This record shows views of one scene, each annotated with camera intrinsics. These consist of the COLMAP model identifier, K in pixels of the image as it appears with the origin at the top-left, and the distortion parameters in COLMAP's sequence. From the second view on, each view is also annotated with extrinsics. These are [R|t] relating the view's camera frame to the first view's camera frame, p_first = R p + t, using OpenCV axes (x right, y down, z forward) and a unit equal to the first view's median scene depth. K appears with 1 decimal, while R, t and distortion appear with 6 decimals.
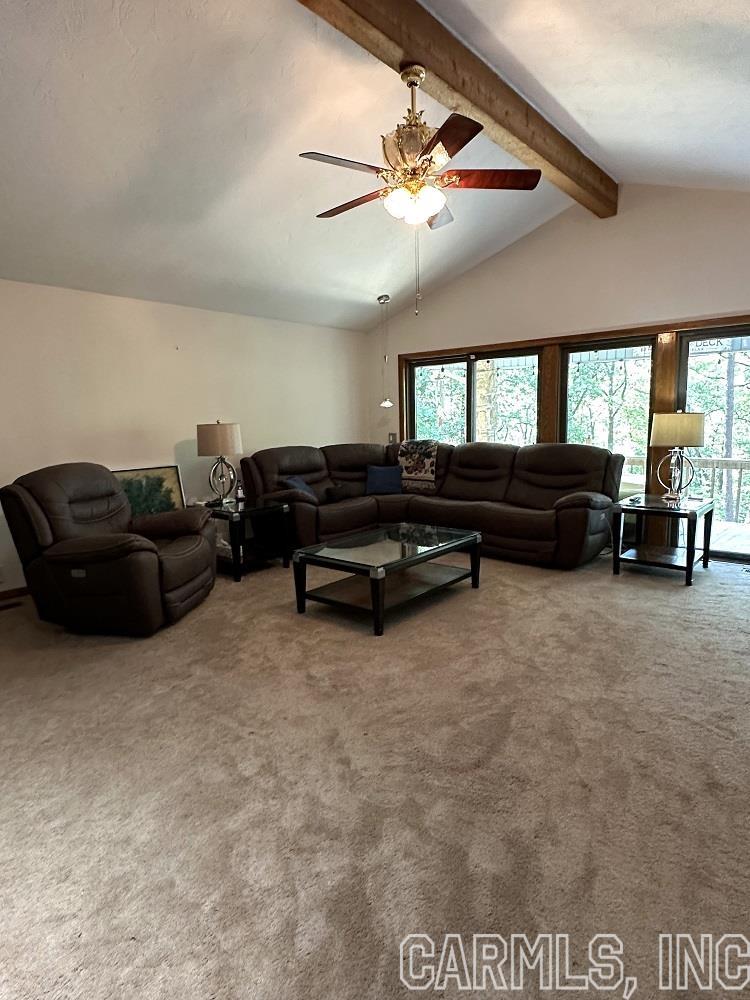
lens RADIAL K [[594.2, 0, 375.0], [0, 594.2, 500.0], [0, 0, 1]] dist [-0.002147, -0.000339]
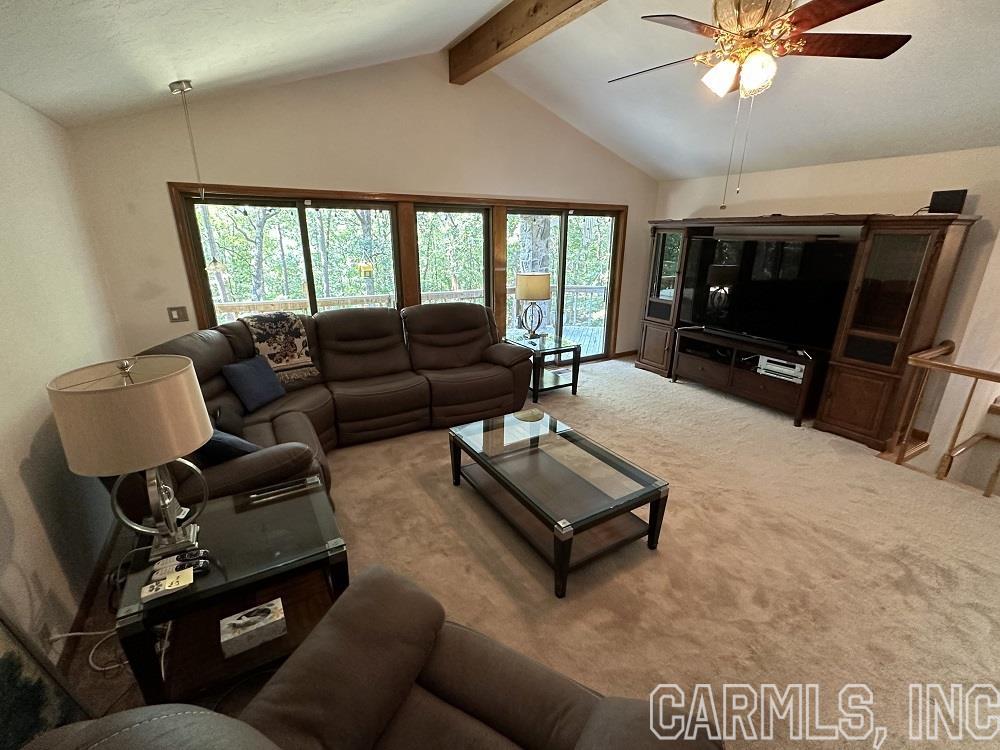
lens RADIAL K [[444.4, 0, 500.0], [0, 444.4, 375.0], [0, 0, 1]] dist [-0.000663, 0.000088]
pose [[0.339786, -0.230073, 0.911928, -0.361535], [0.143301, 0.970961, 0.191573, -0.100114], [-0.929522, 0.065586, 0.362888, 0.598174]]
